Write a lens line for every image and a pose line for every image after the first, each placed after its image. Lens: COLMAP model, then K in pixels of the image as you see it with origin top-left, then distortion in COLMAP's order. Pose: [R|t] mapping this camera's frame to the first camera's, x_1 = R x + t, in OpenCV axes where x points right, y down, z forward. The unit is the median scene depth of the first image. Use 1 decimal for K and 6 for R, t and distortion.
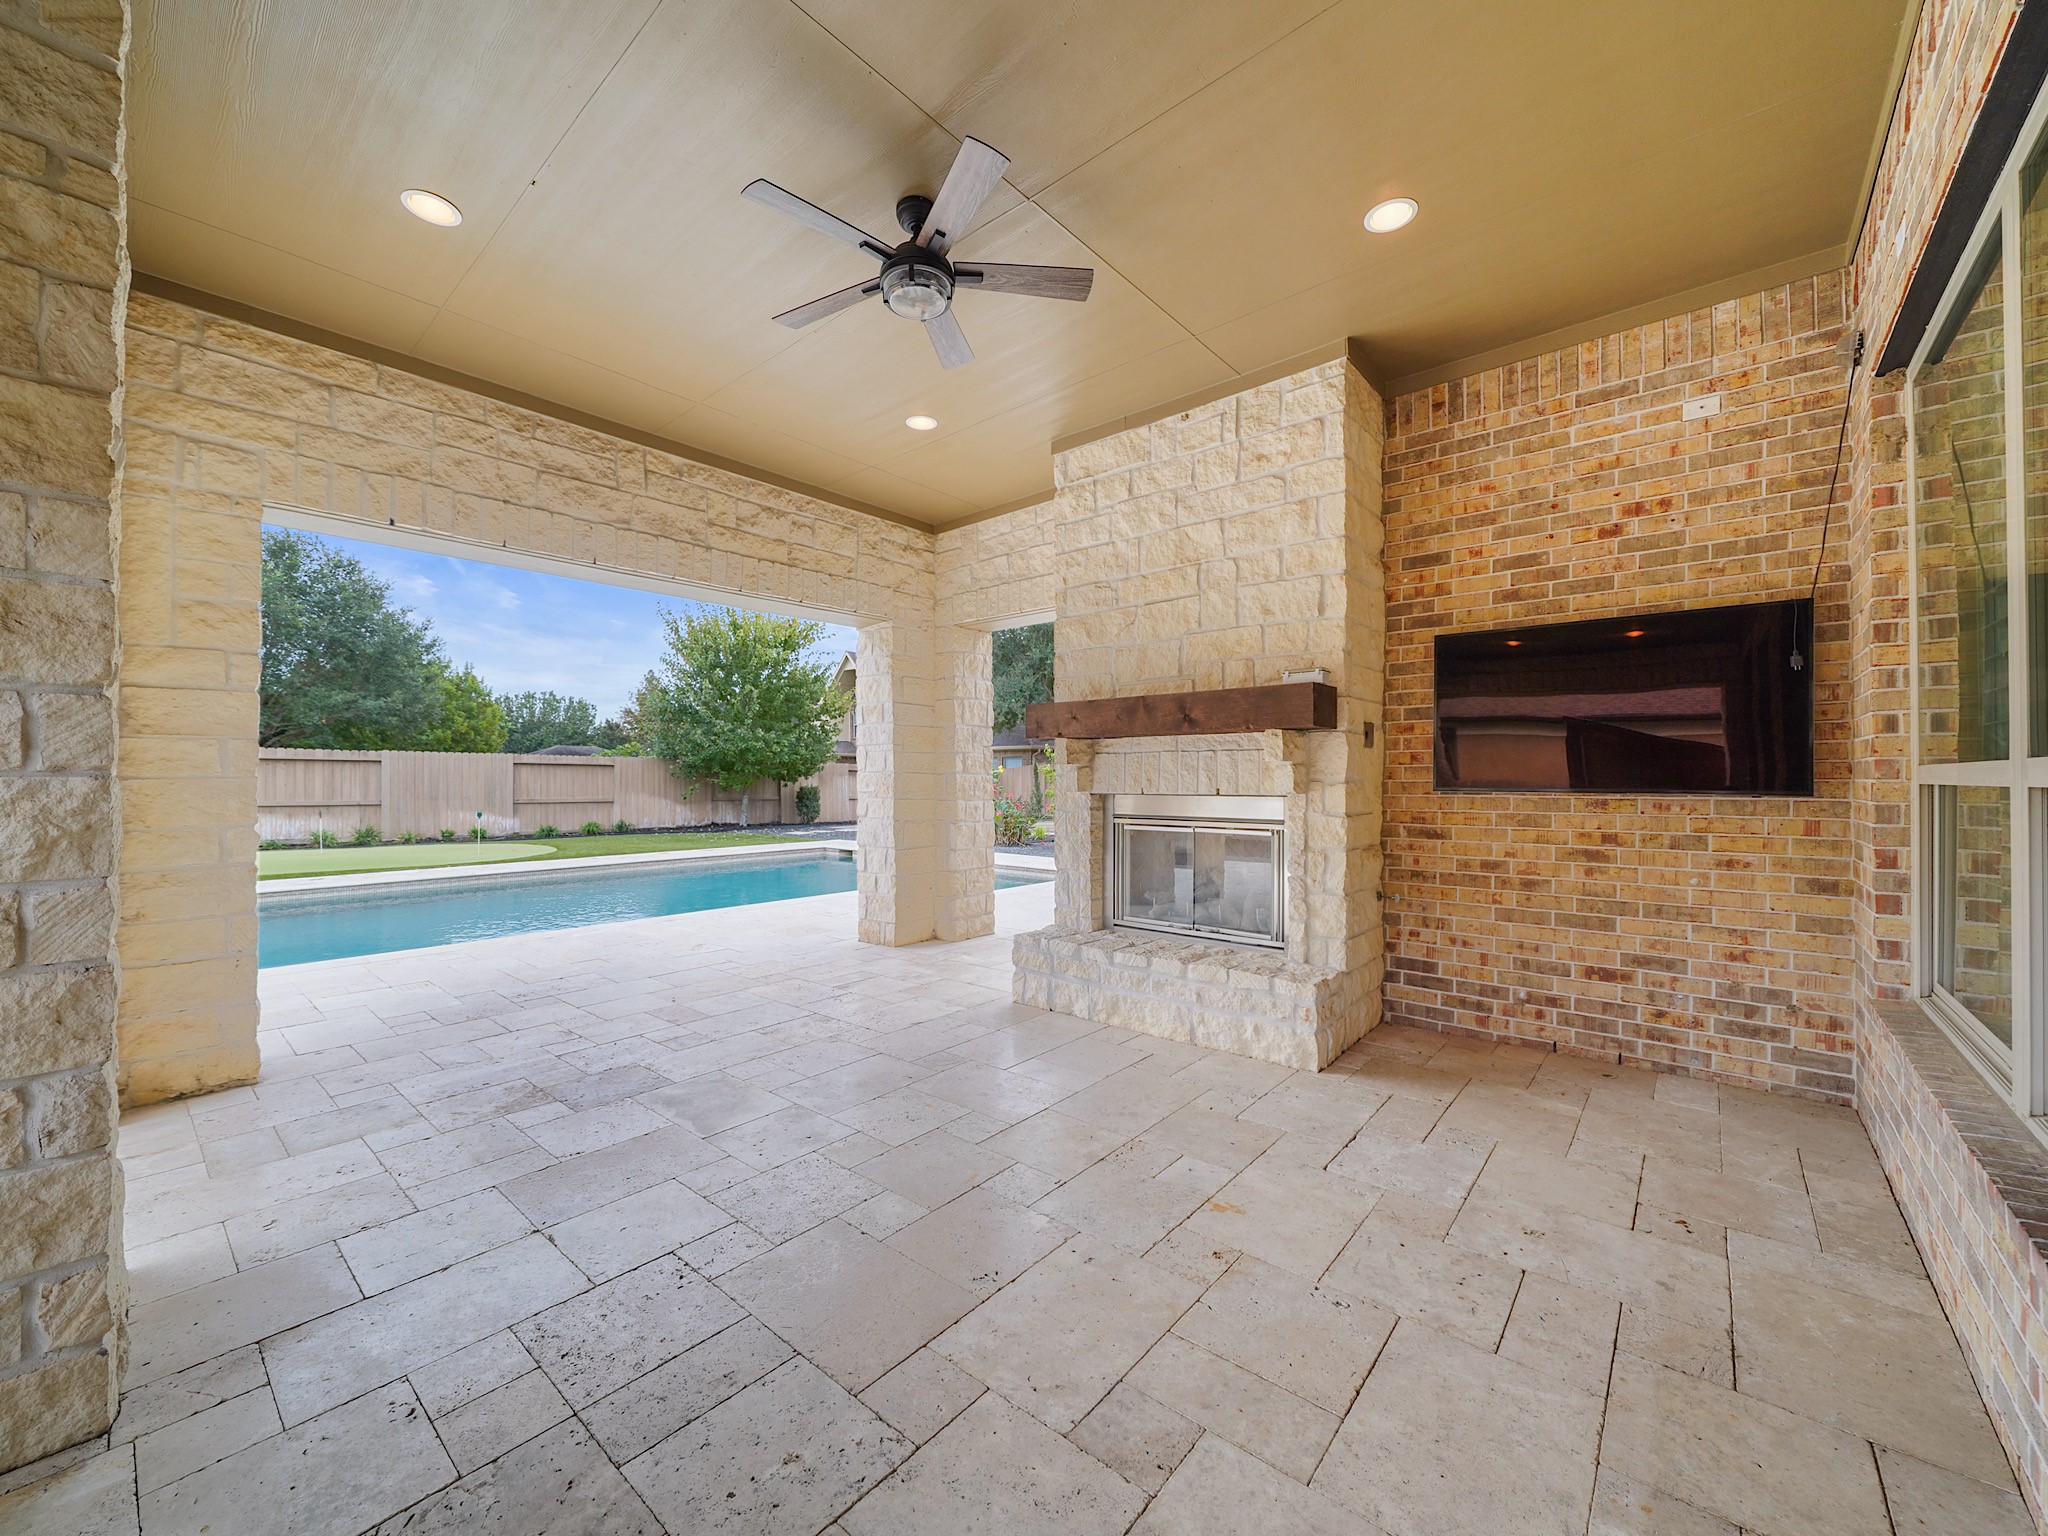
lens RADIAL K [[797.3, 0, 1037.0], [0, 797.3, 779.4], [0, 0, 1]] dist [-0.024099, 0.001459]
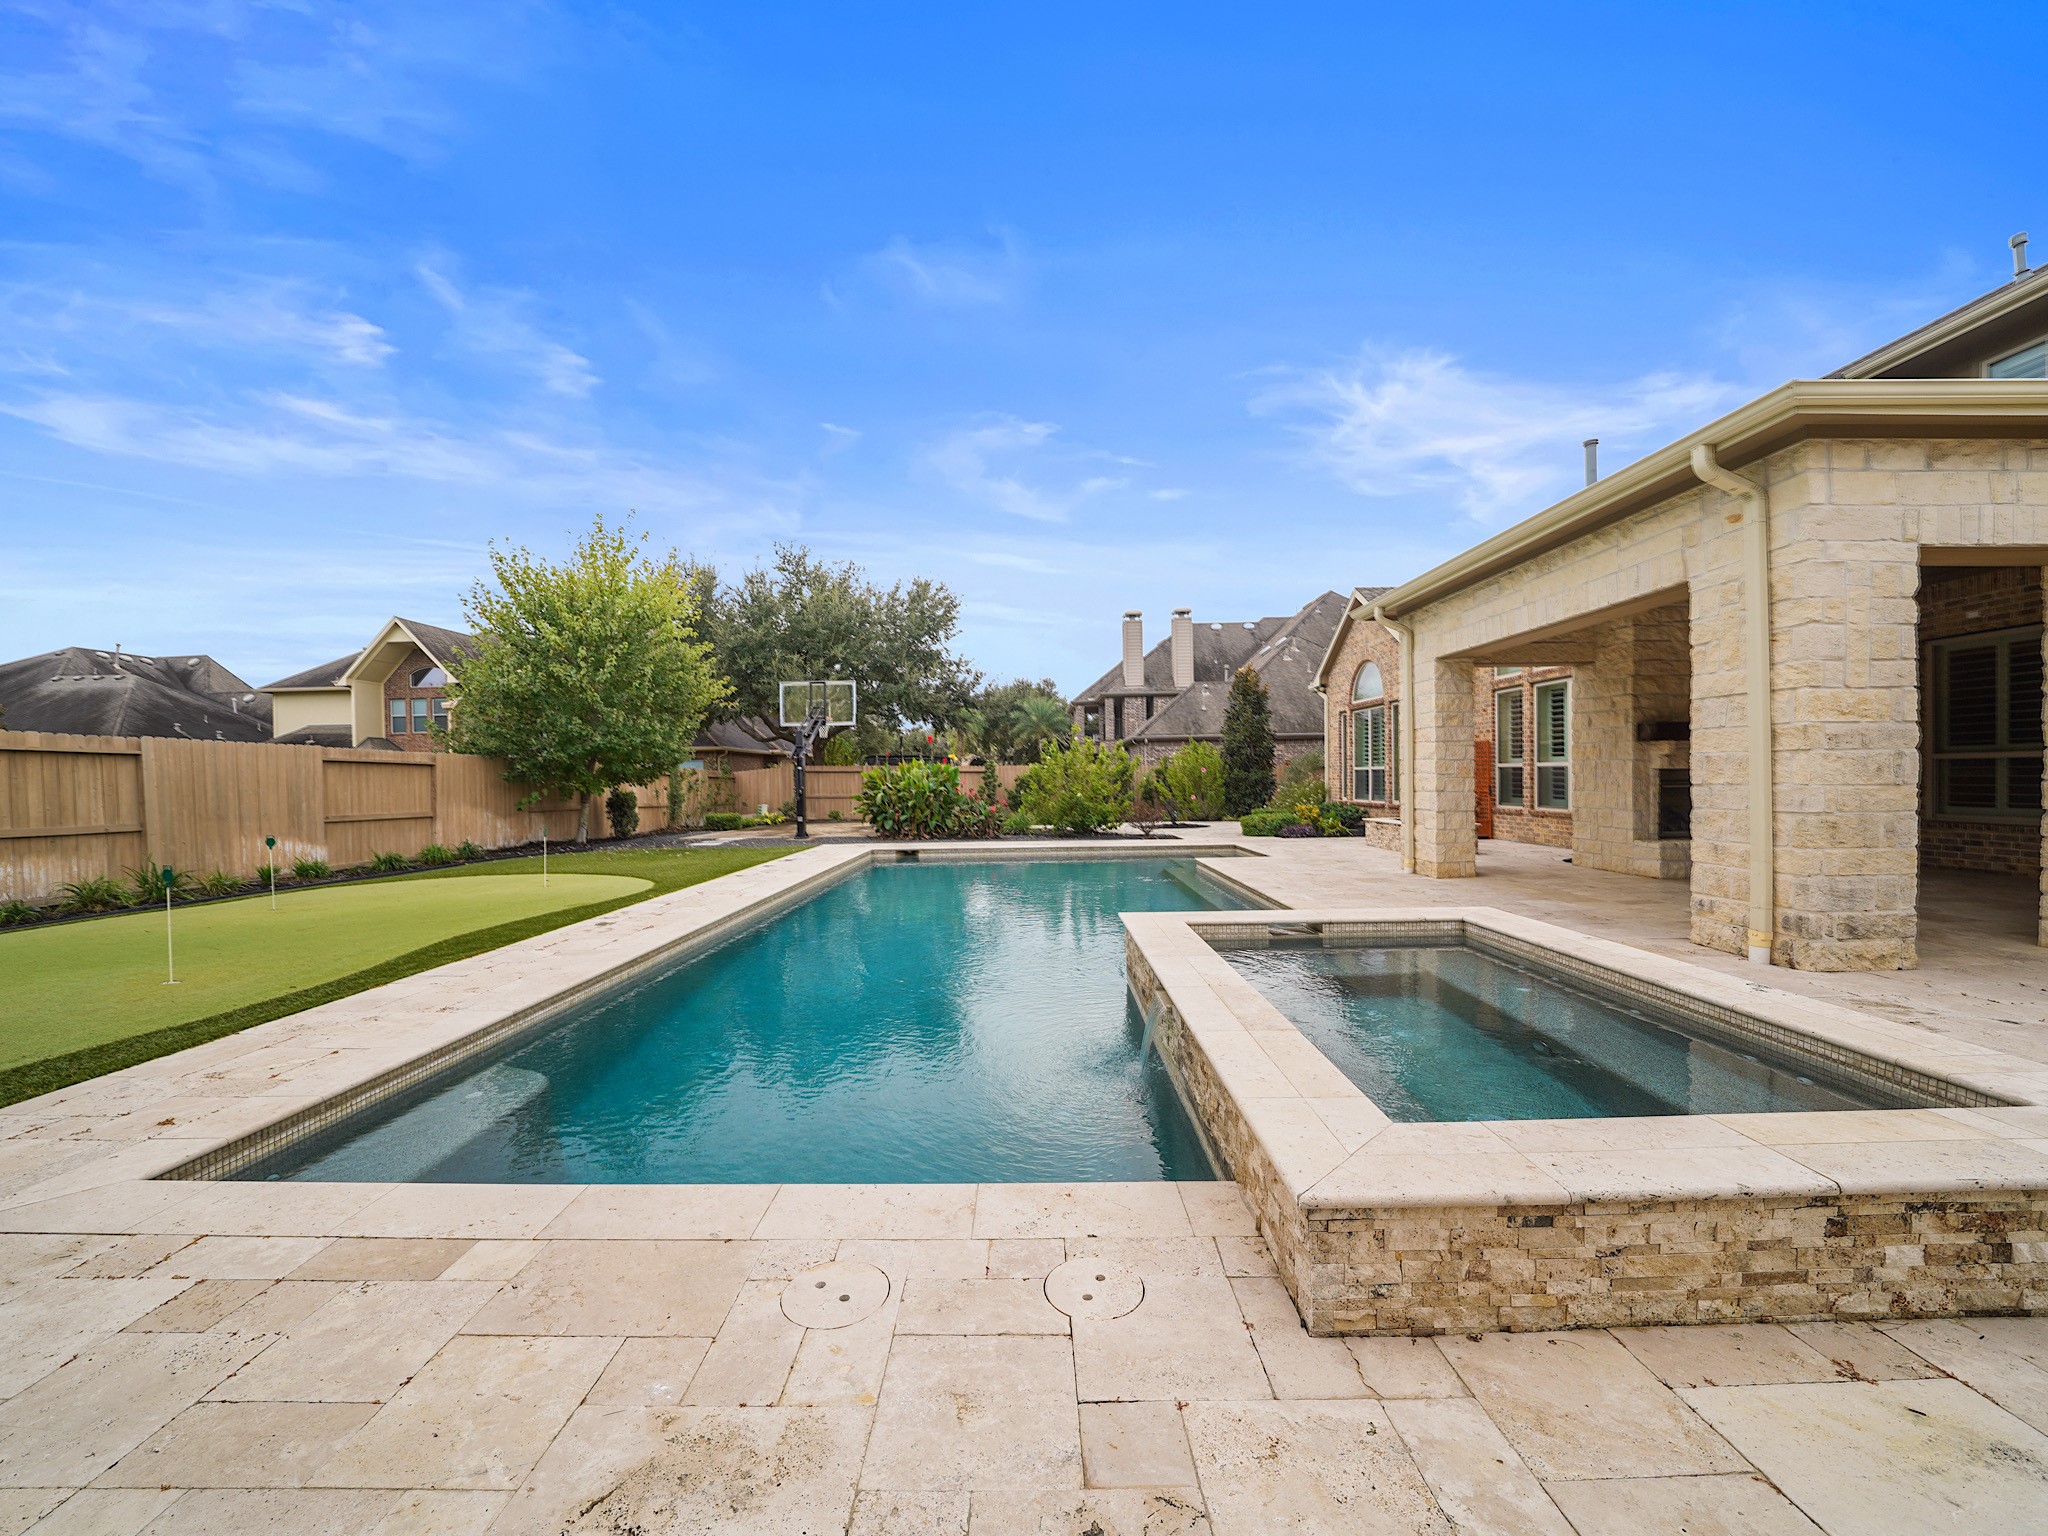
lens RADIAL K [[797.3, 0, 1019.1], [0, 797.3, 788.1], [0, 0, 1]] dist [-0.024099, 0.001459]
pose [[0.771681, -0.018399, 0.635744, -0.699654], [0.016040, 0.999827, 0.009466, 0.005709], [-0.635808, 0.002893, 0.771842, 0.156638]]
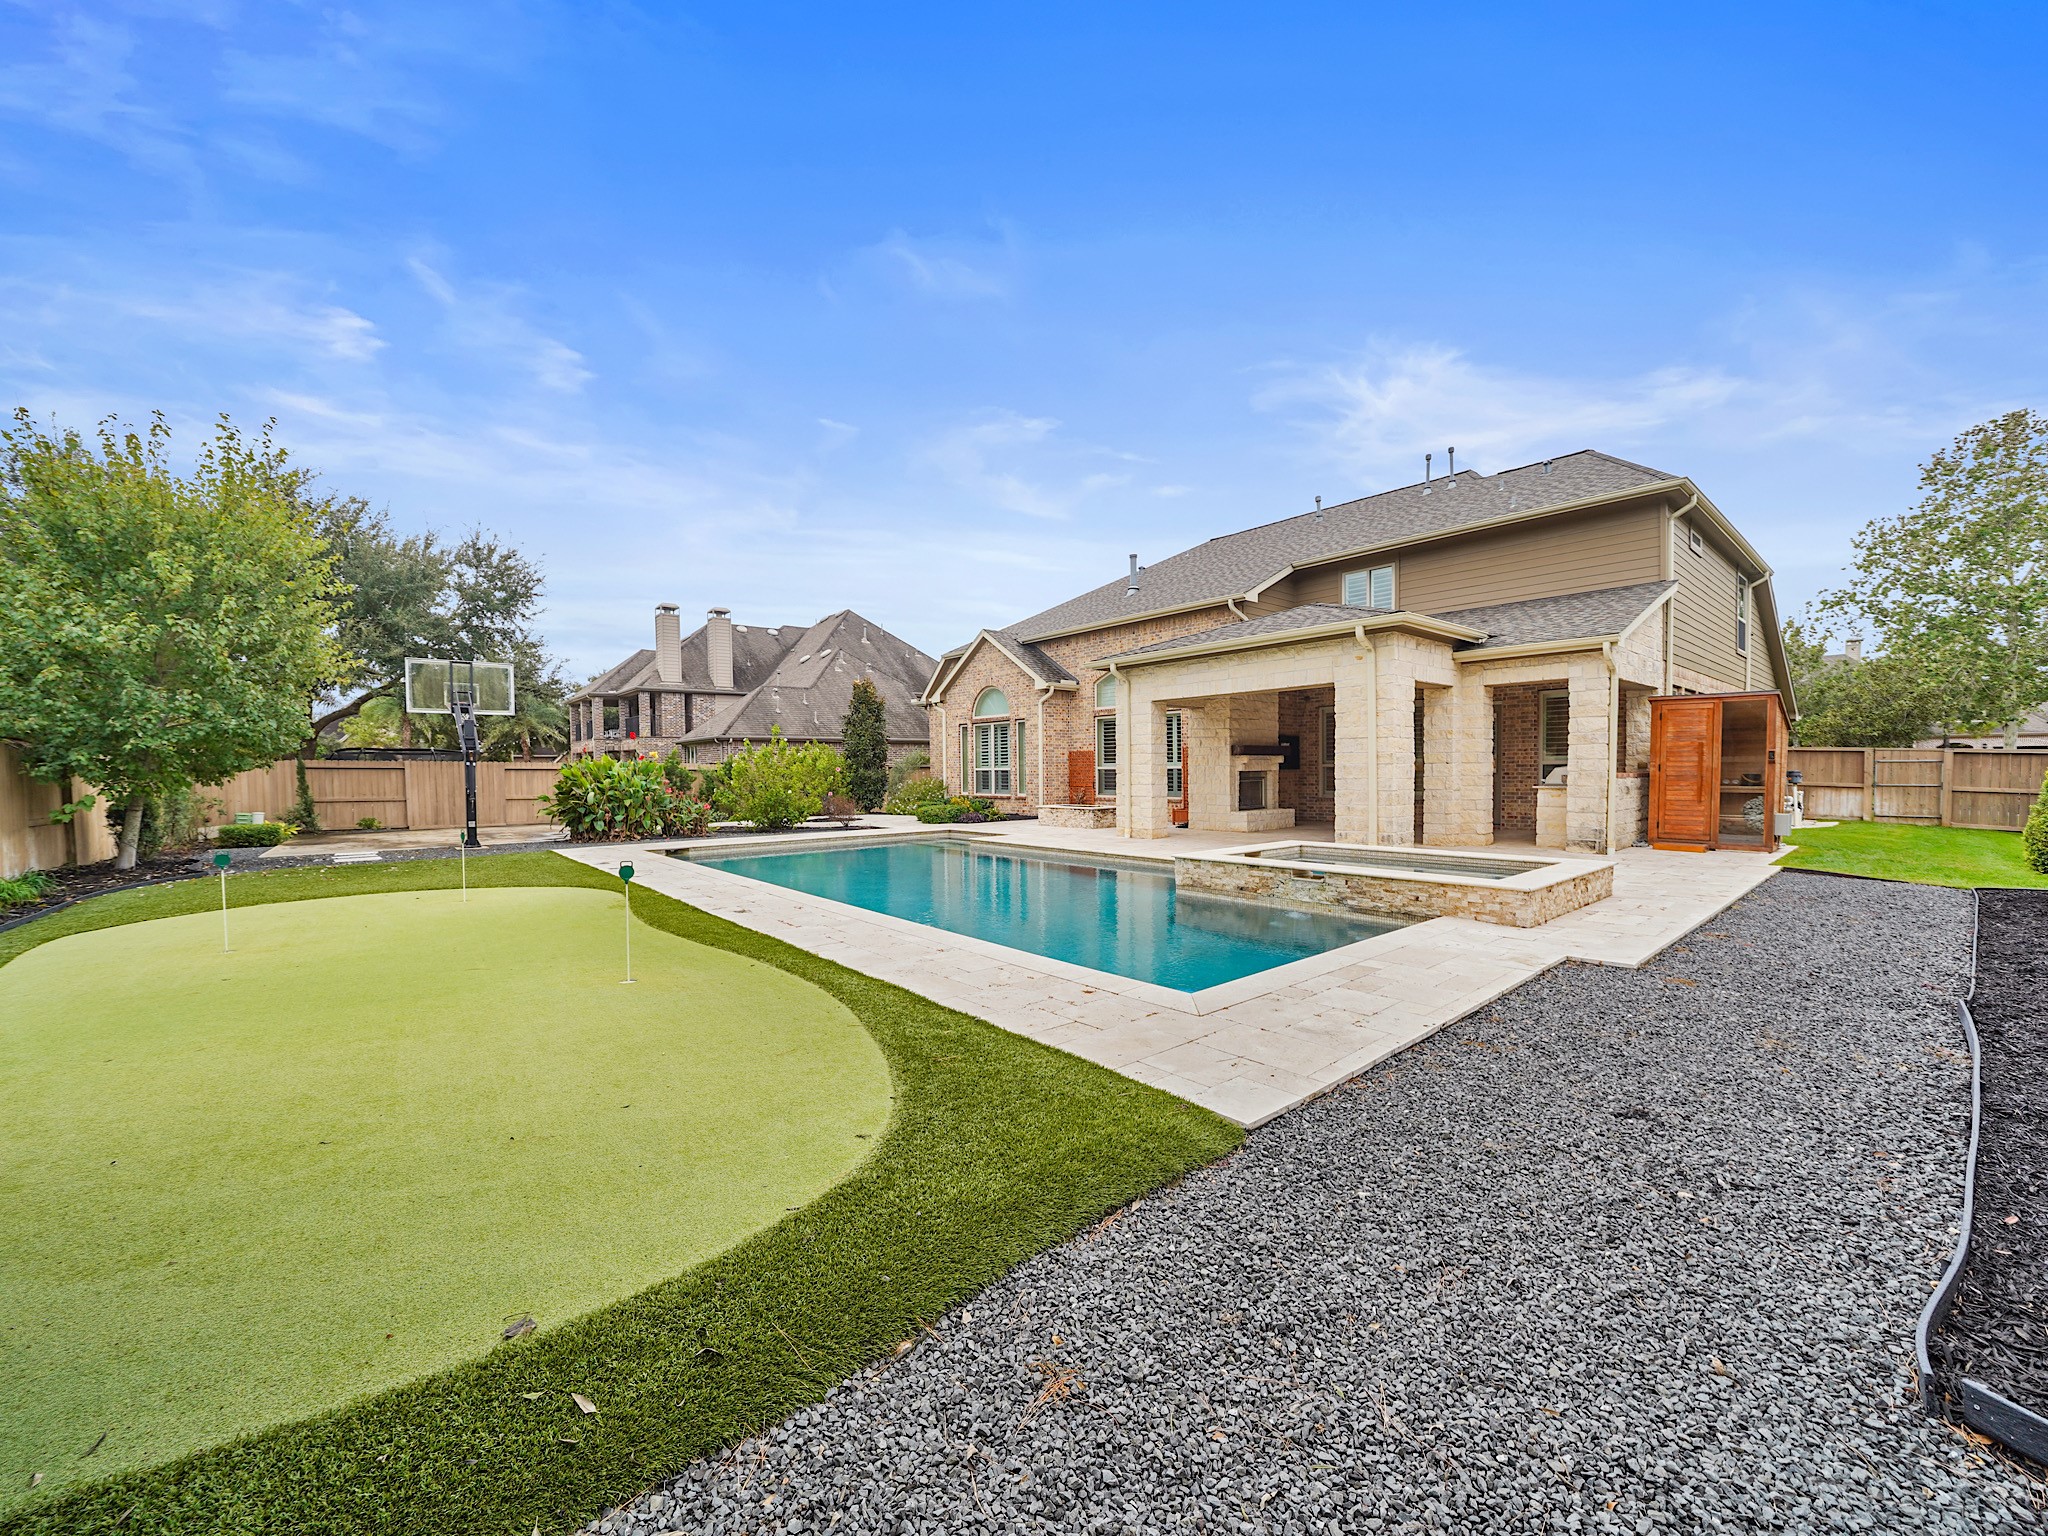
lens RADIAL K [[797.3, 0, 1027.3], [0, 797.3, 791.9], [0, 0, 1]] dist [-0.024099, 0.001459]
pose [[0.163259, -0.027681, 0.986195, -1.035240], [0.013513, 0.999575, 0.025820, 0.001306], [-0.986491, 0.009111, 0.163564, 0.401801]]
